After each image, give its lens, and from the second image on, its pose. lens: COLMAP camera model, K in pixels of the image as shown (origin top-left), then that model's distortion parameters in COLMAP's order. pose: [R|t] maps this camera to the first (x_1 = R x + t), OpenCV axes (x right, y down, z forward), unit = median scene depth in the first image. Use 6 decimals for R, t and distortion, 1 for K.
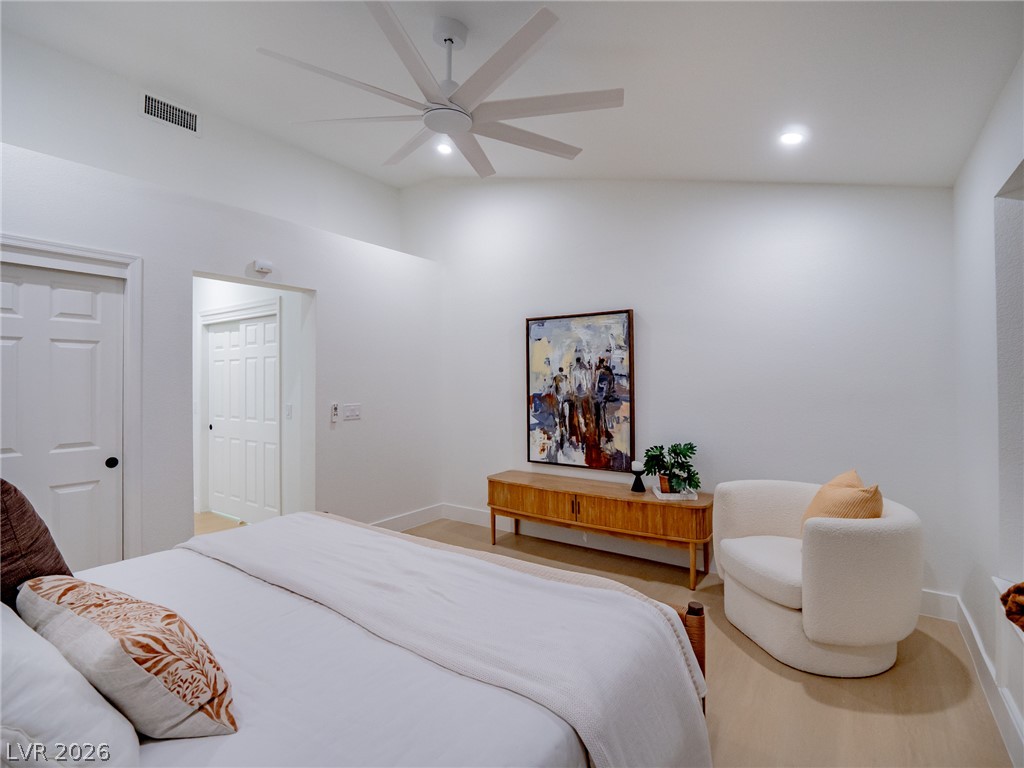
lens RADIAL K [[498.9, 0, 515.0], [0, 498.9, 374.3], [0, 0, 1]] dist [0.001708, -0.014597]
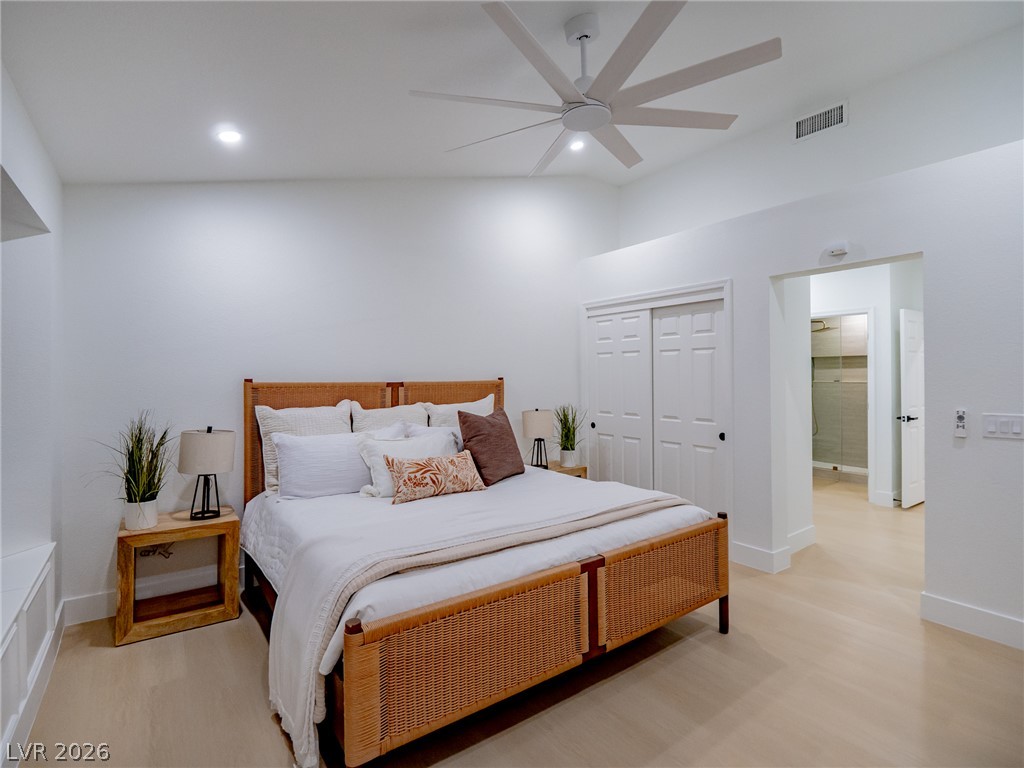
lens RADIAL K [[498.9, 0, 515.0], [0, 498.9, 374.3], [0, 0, 1]] dist [0.001708, -0.014597]
pose [[-0.334737, 0.001529, -0.942310, 0.663281], [0.016536, 0.999854, -0.004251, 0.005319], [0.942166, -0.017005, -0.334714, 0.940289]]
